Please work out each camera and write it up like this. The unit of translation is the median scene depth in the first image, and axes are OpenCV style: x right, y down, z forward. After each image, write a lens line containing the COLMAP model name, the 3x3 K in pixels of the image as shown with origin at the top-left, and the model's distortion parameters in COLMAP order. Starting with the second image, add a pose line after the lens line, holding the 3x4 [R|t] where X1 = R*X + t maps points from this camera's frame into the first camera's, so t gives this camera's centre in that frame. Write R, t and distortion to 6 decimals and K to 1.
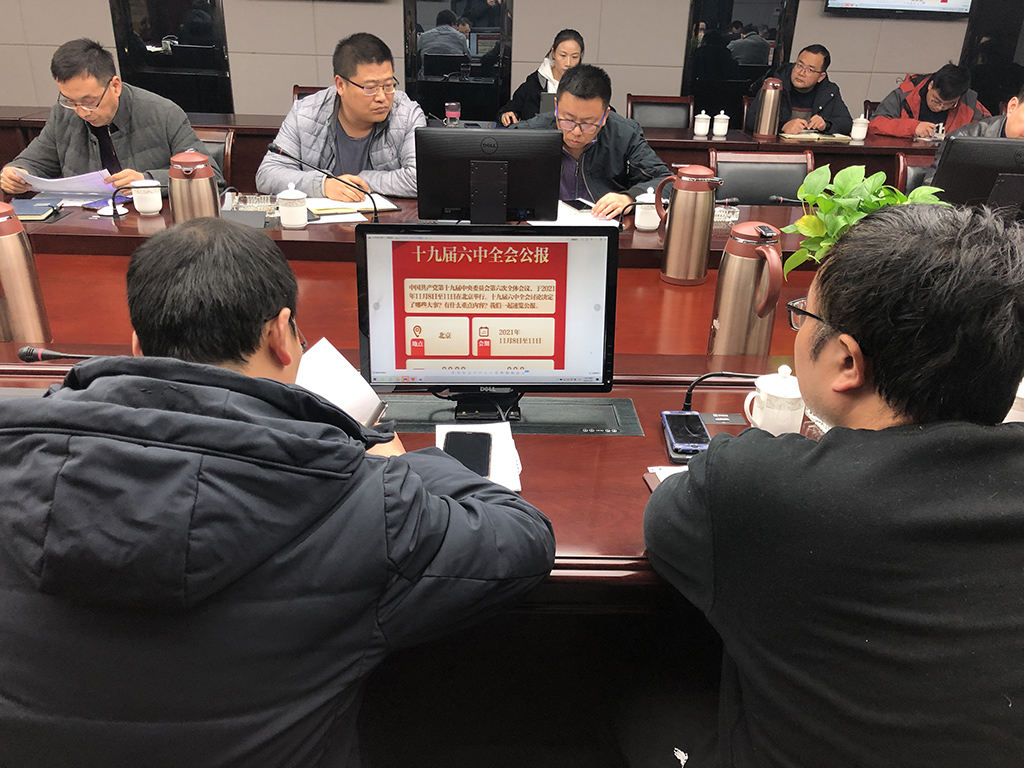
lens RADIAL K [[839.2, 0, 514.0], [0, 839.2, 378.7], [0, 0, 1]] dist [0.018030, -0.002903]
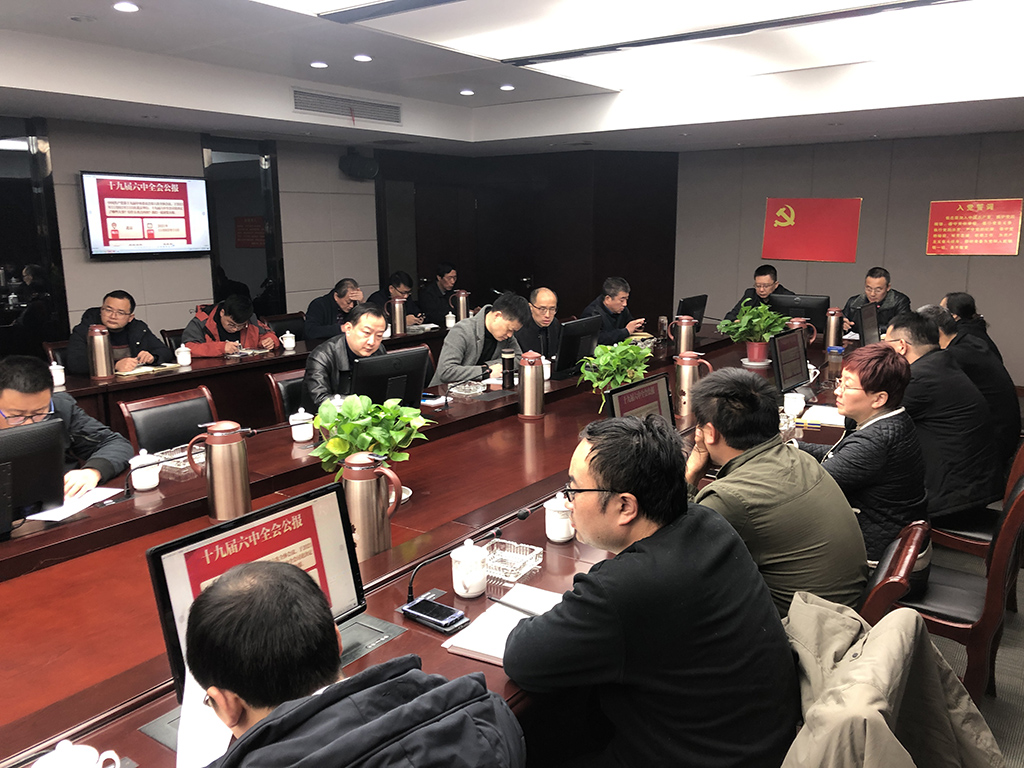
lens RADIAL K [[839.2, 0, 513.2], [0, 839.2, 387.0], [0, 0, 1]] dist [0.018030, -0.002903]
pose [[0.608689, -0.191968, 0.769835, -0.413563], [0.357360, 0.932628, -0.049993, -0.096963], [-0.708372, 0.305538, 0.636282, -0.026774]]
